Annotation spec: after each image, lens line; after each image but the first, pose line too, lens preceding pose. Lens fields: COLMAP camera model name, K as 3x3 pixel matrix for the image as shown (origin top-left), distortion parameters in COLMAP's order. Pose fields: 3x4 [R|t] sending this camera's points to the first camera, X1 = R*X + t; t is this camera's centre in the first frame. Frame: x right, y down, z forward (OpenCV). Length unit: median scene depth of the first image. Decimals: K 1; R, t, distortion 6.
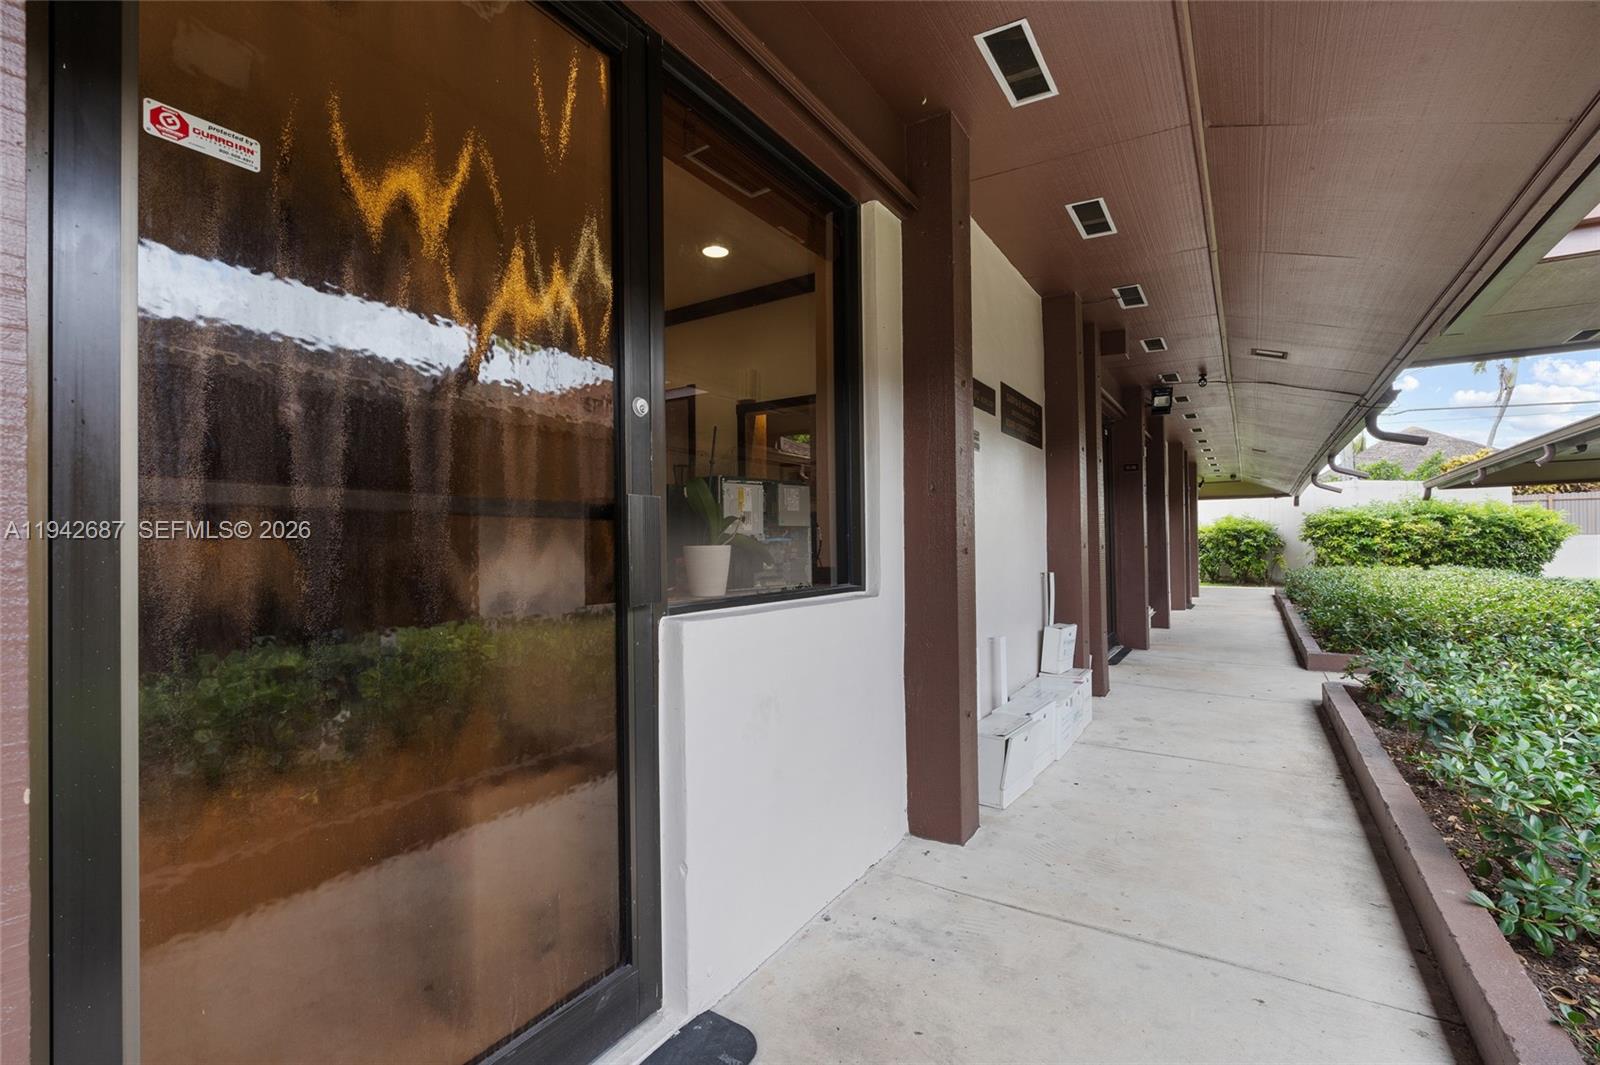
lens RADIAL K [[702.0, 0, 812.3], [0, 702.0, 535.1], [0, 0, 1]] dist [-0.001963, -0.000224]
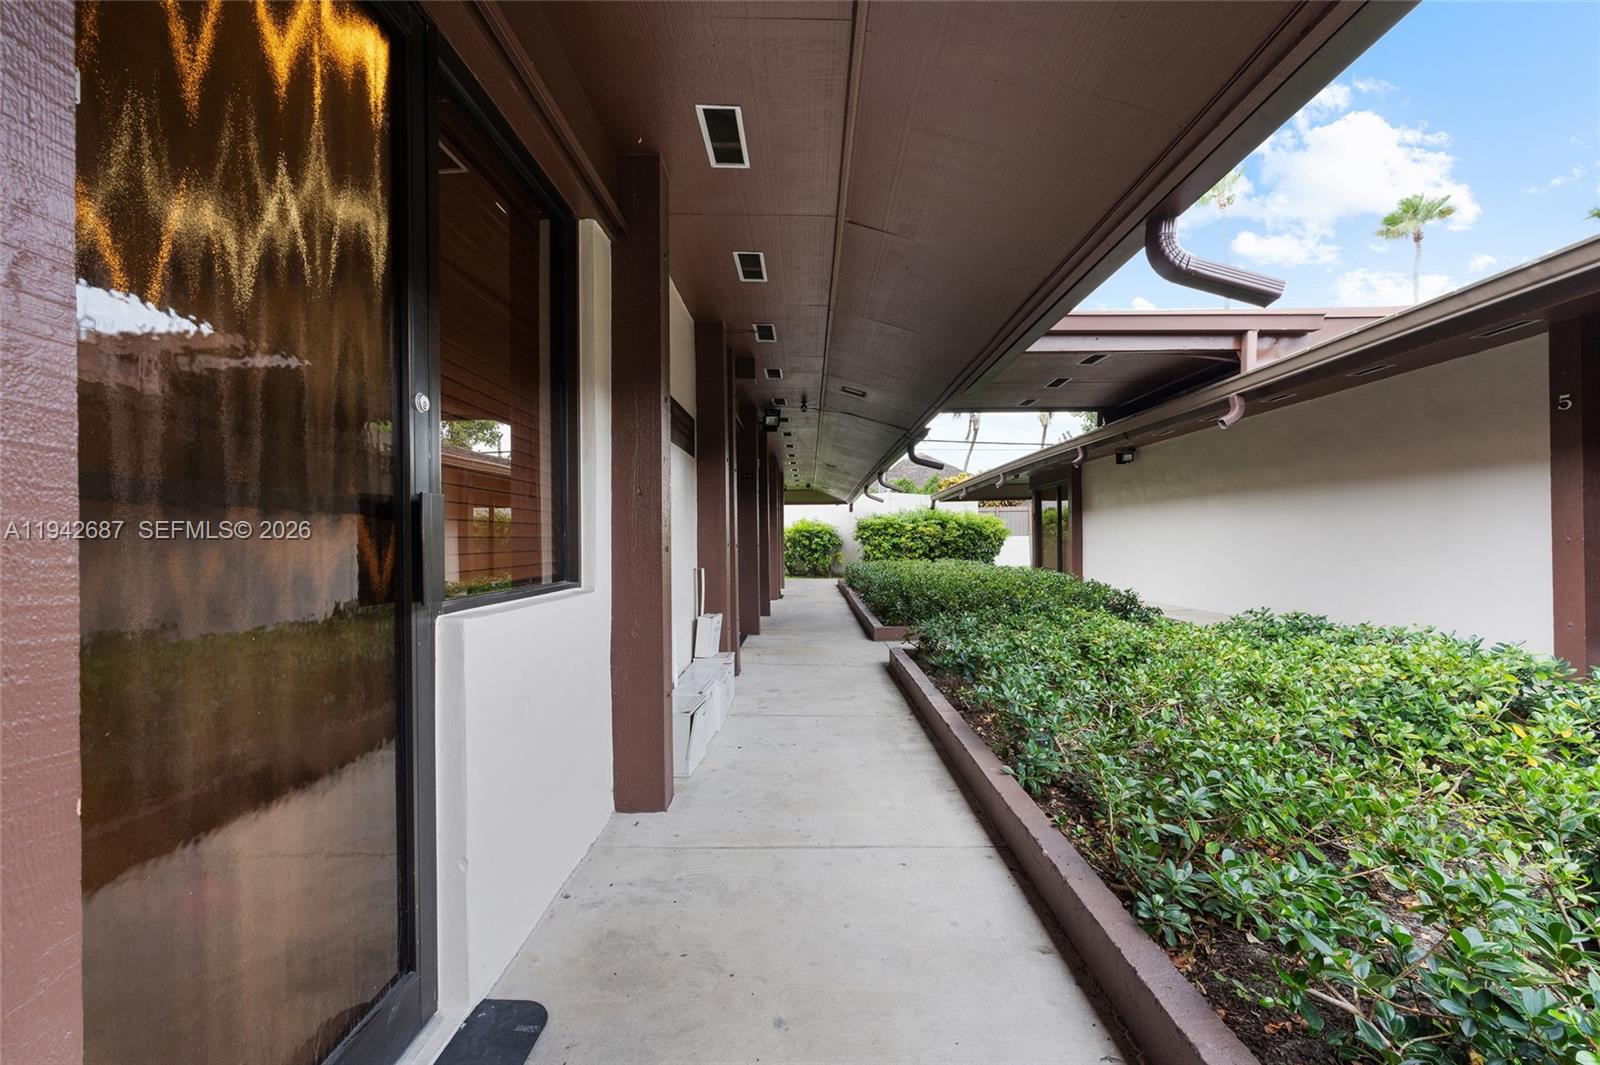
lens RADIAL K [[705.8, 0, 800.0], [0, 705.8, 532.5], [0, 0, 1]] dist [-0.003544, -0.000200]
pose [[0.854866, 0.005560, 0.518819, -0.108719], [-0.003907, 0.999983, -0.004277, 0.000674], [-0.518834, 0.001629, 0.854874, -0.042554]]
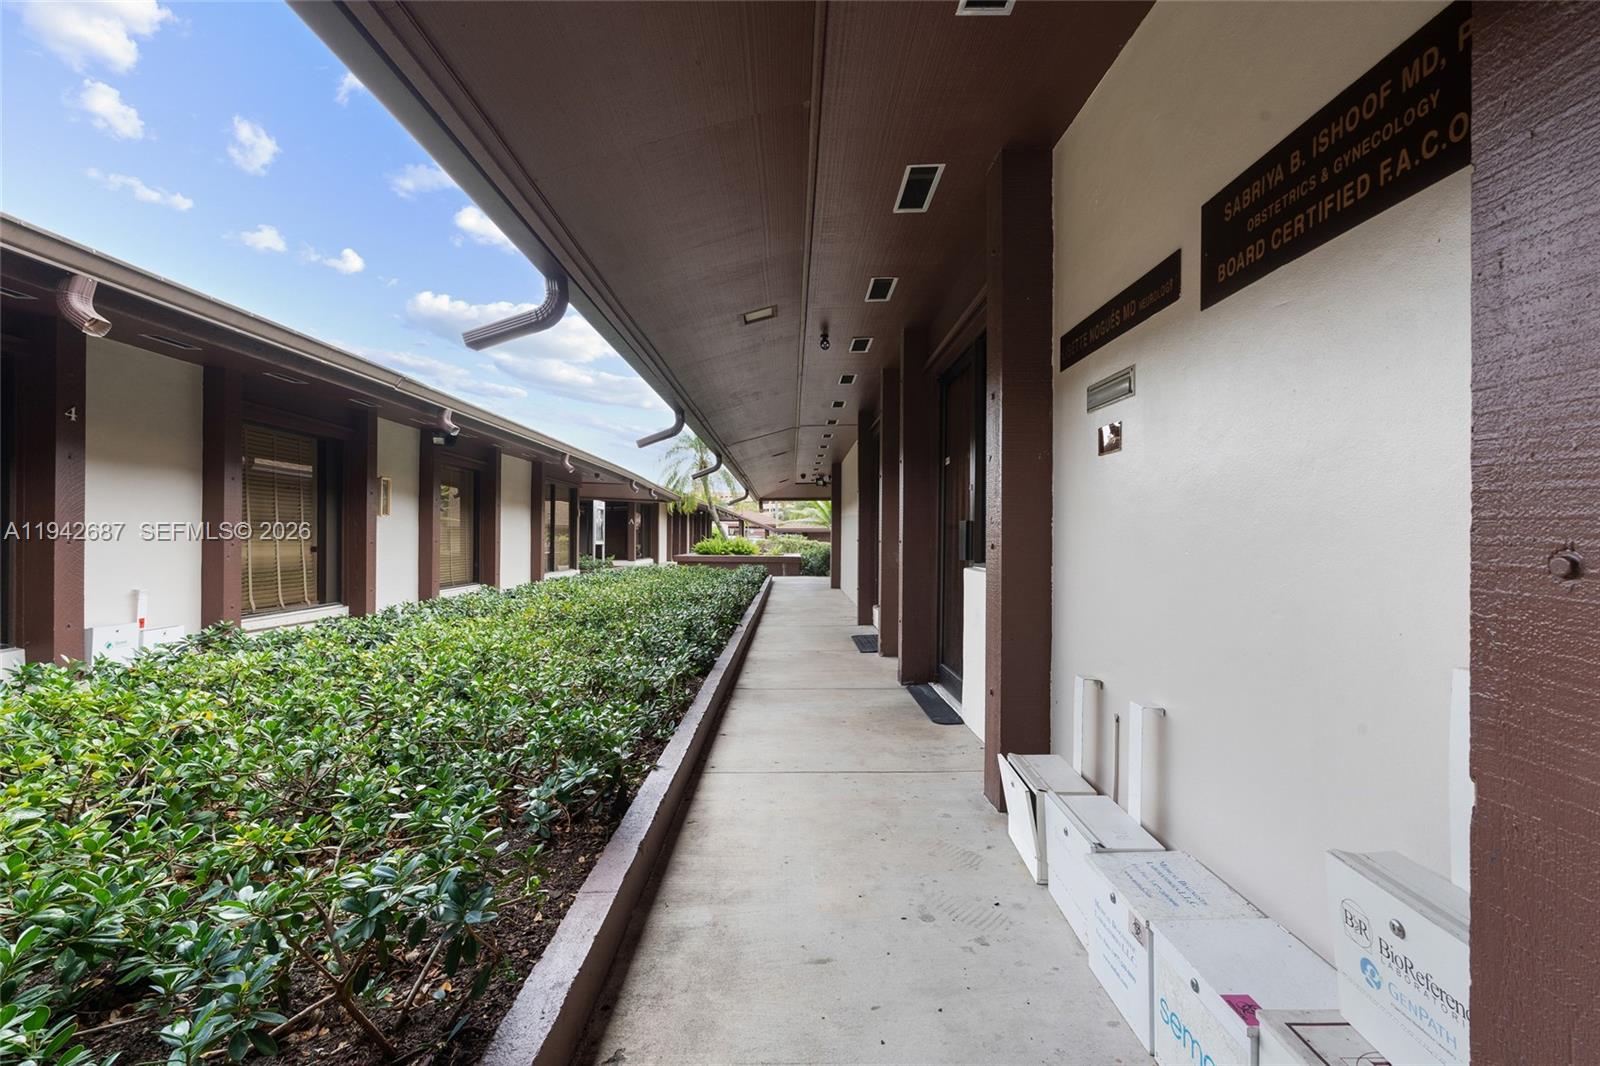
lens RADIAL K [[705.8, 0, 800.0], [0, 705.8, 533.0], [0, 0, 1]] dist [-0.003544, -0.000200]
pose [[-0.842829, 0.005902, -0.538149, 0.650367], [0.012767, 0.999878, -0.009029, 0.004993], [0.538030, -0.014480, -0.842801, 1.071731]]
